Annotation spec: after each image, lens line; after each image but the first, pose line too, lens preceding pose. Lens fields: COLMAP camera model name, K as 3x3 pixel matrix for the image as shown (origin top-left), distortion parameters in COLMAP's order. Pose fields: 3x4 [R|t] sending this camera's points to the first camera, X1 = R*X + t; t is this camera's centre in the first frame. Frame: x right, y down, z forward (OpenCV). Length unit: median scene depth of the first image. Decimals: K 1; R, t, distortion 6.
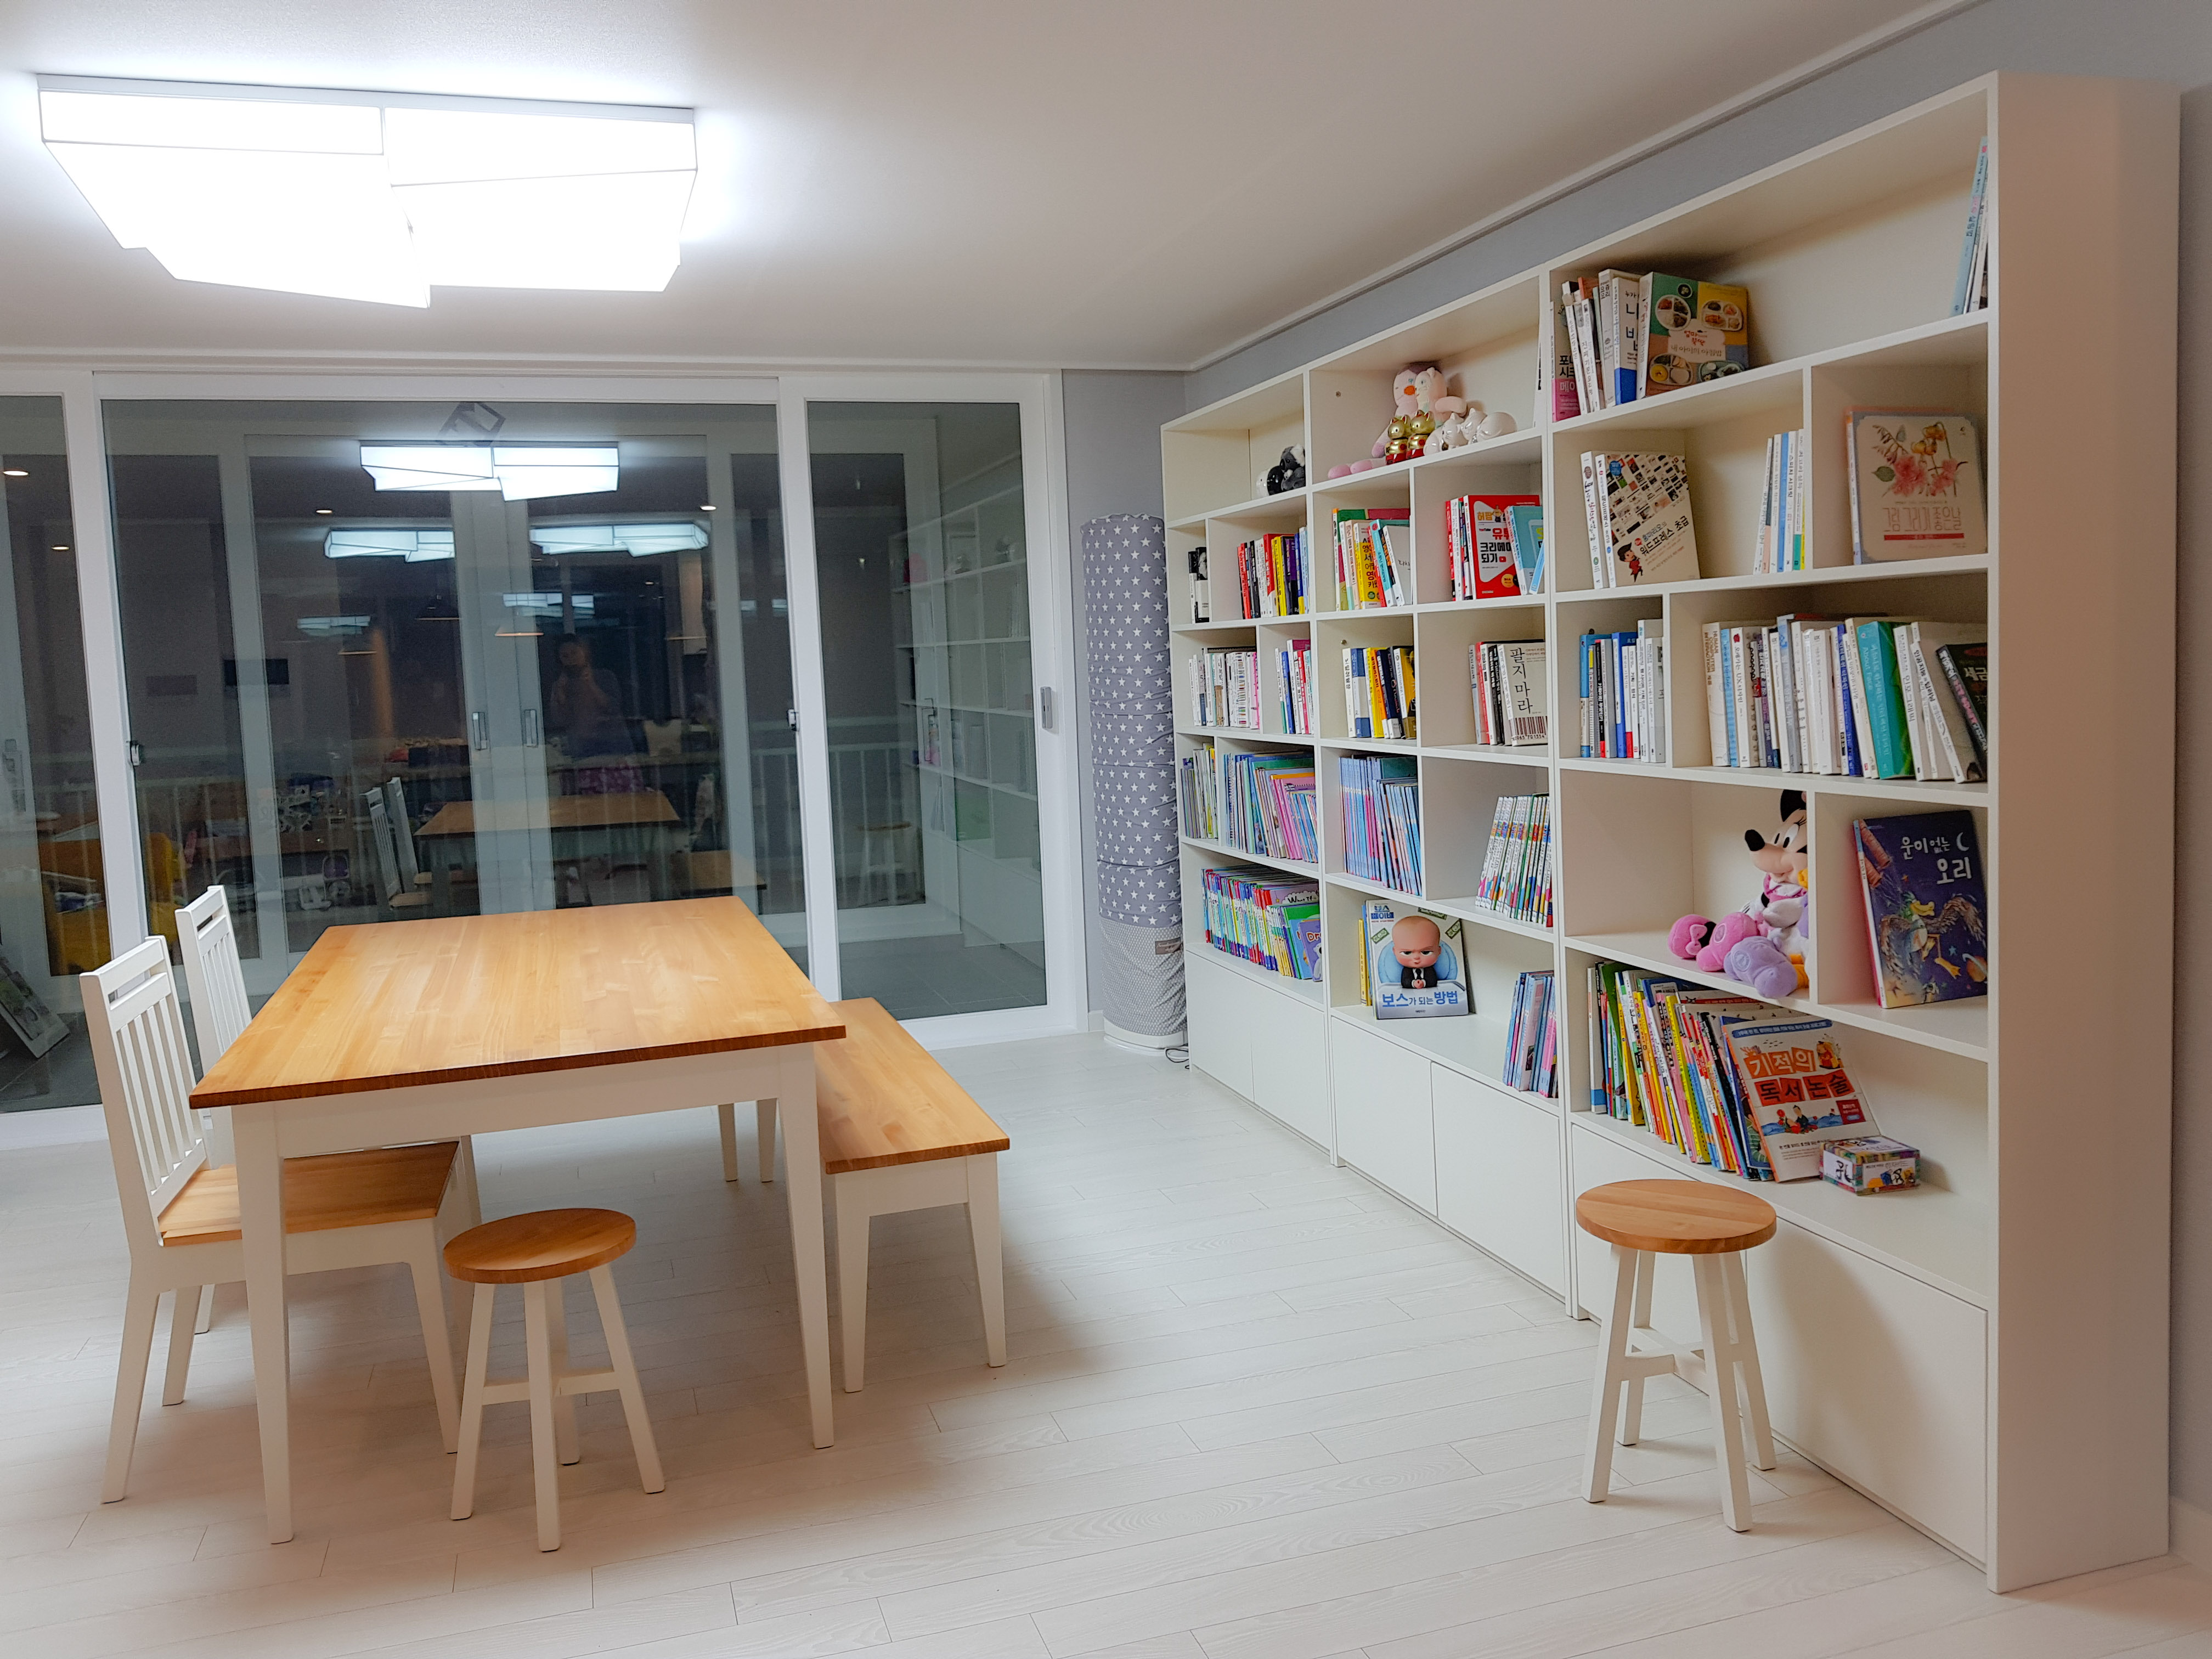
lens RADIAL K [[1747.9, 0, 1101.5], [0, 1747.9, 812.1], [0, 0, 1]] dist [0.111098, -0.192599]
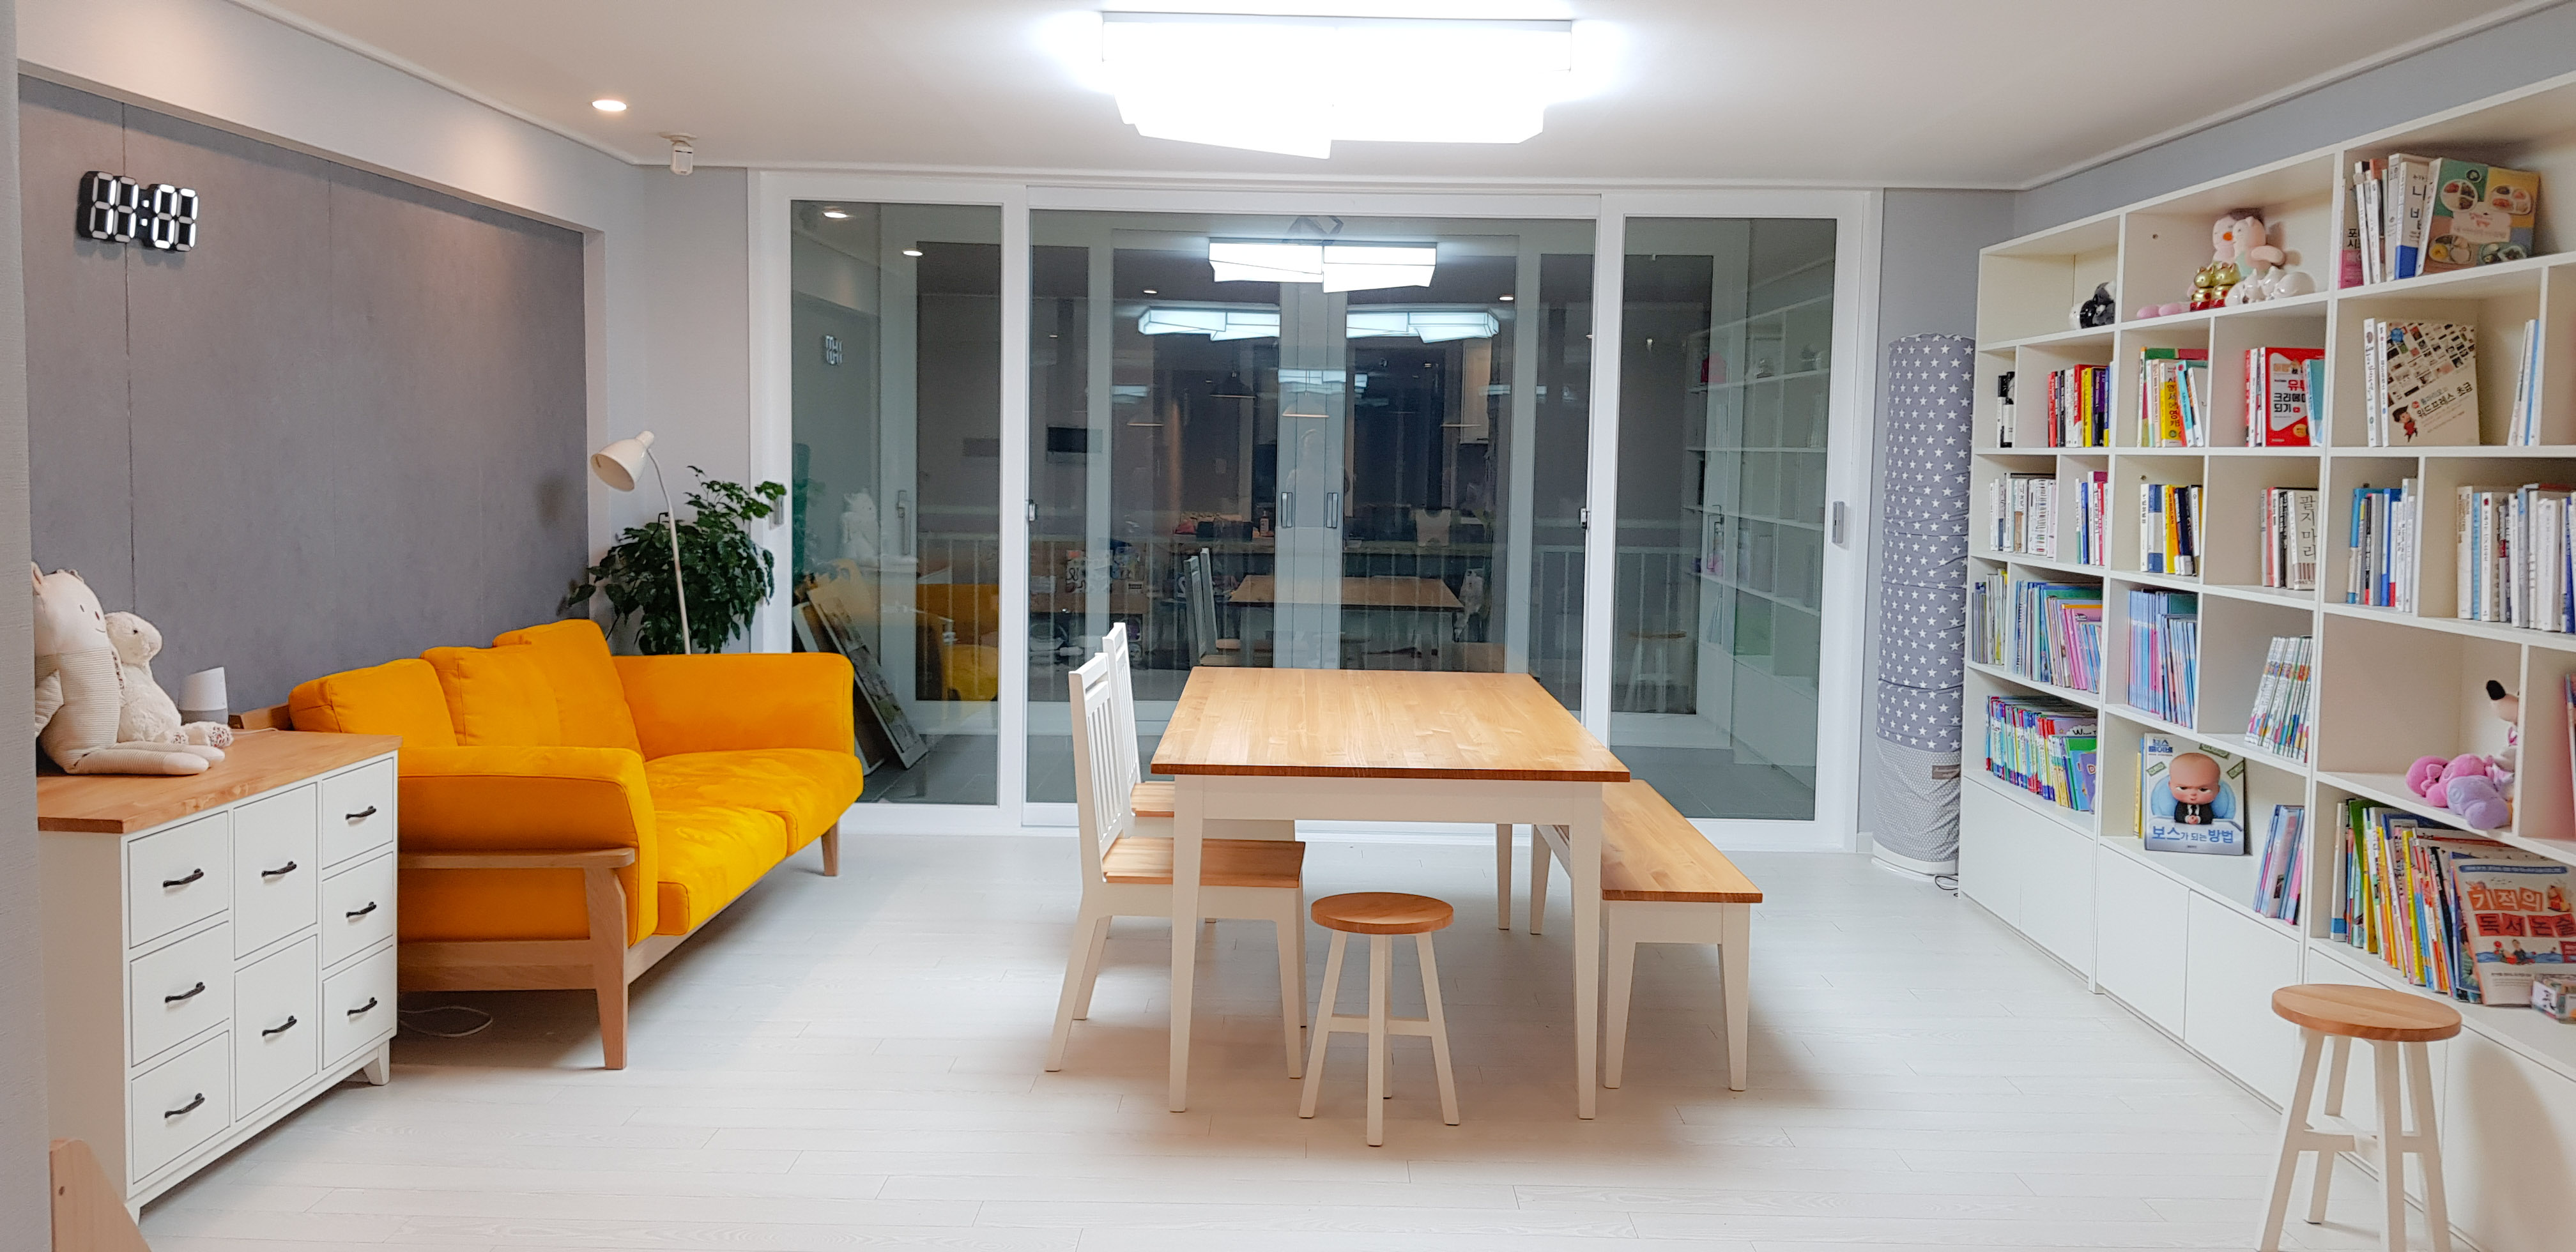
lens RADIAL K [[2049.7, 0, 1295.8], [0, 2049.7, 604.5], [0, 0, 1]] dist [0.093343, -0.174441]
pose [[0.953876, 0.079144, -0.289582, 0.025001], [-0.082571, 0.996585, 0.000386, 0.017183], [0.288624, 0.023543, 0.957153, -0.301362]]
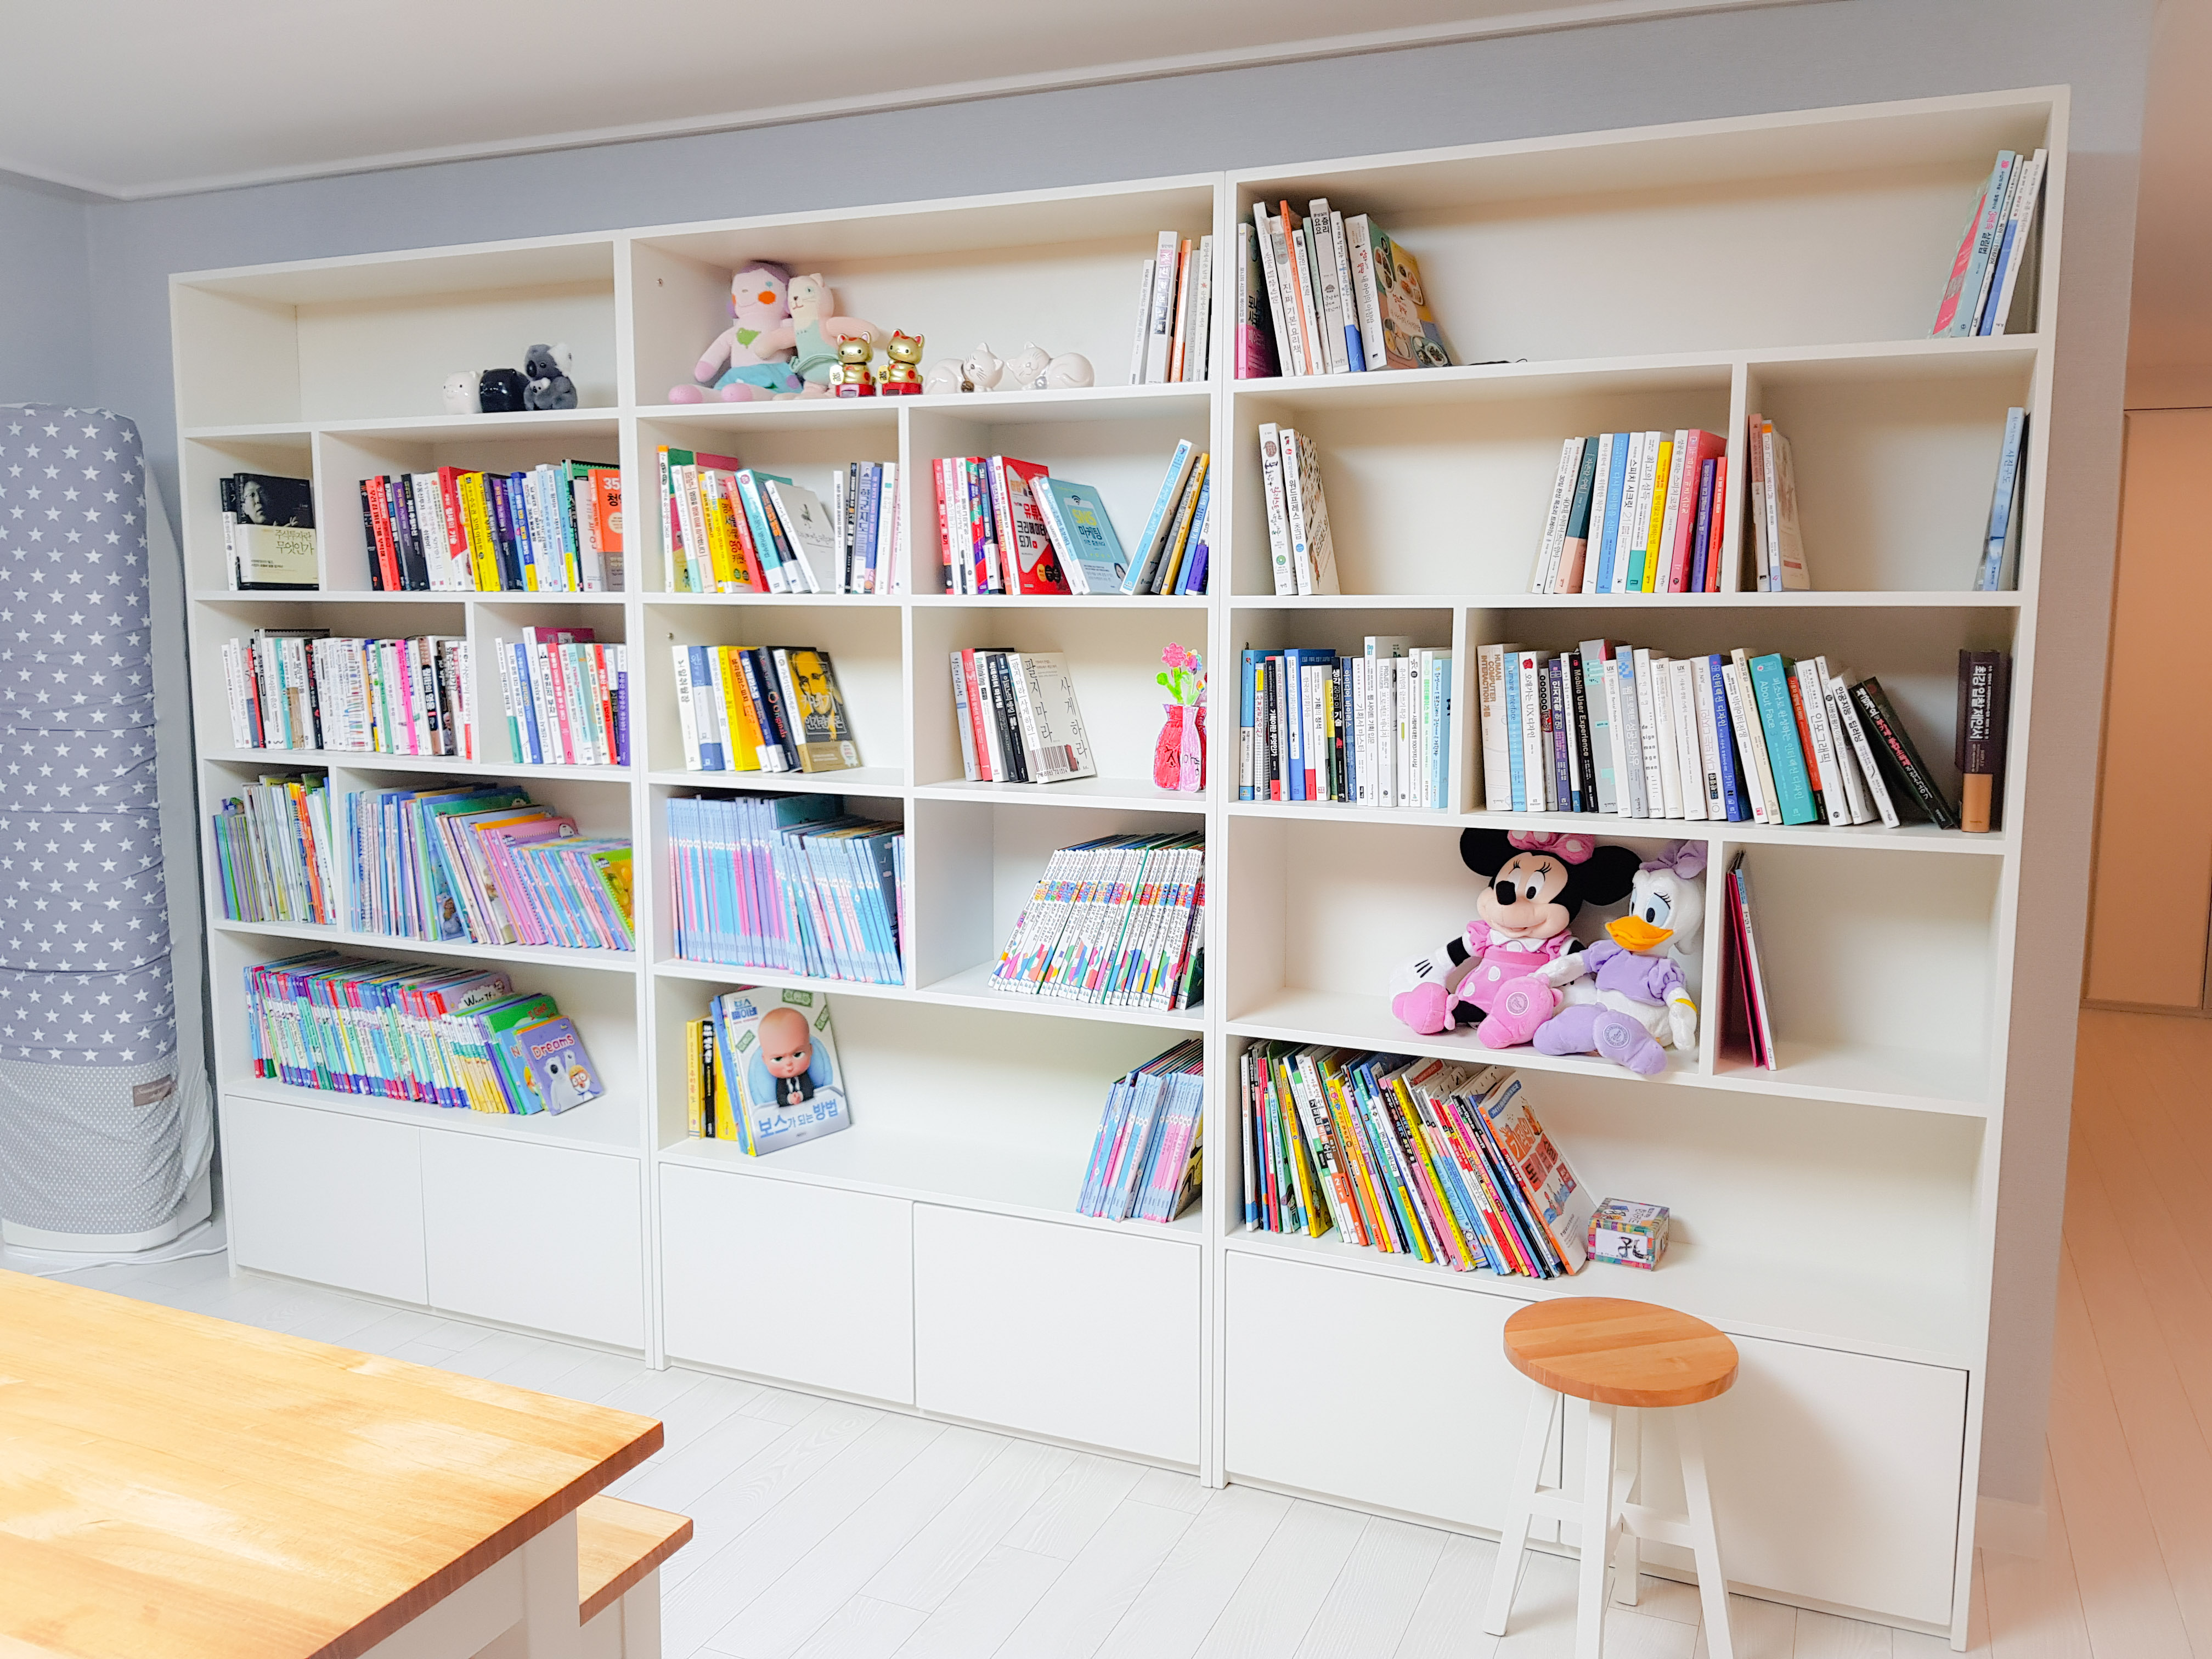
lens RADIAL K [[1778.0, 0, 1143.7], [0, 1778.0, 830.9], [0, 0, 1]] dist [0.118727, -0.204261]
pose [[0.651304, -0.044617, 0.757504, -0.304627], [0.035265, 0.998971, 0.028519, -0.033567], [-0.757997, 0.008139, 0.652207, 0.399187]]
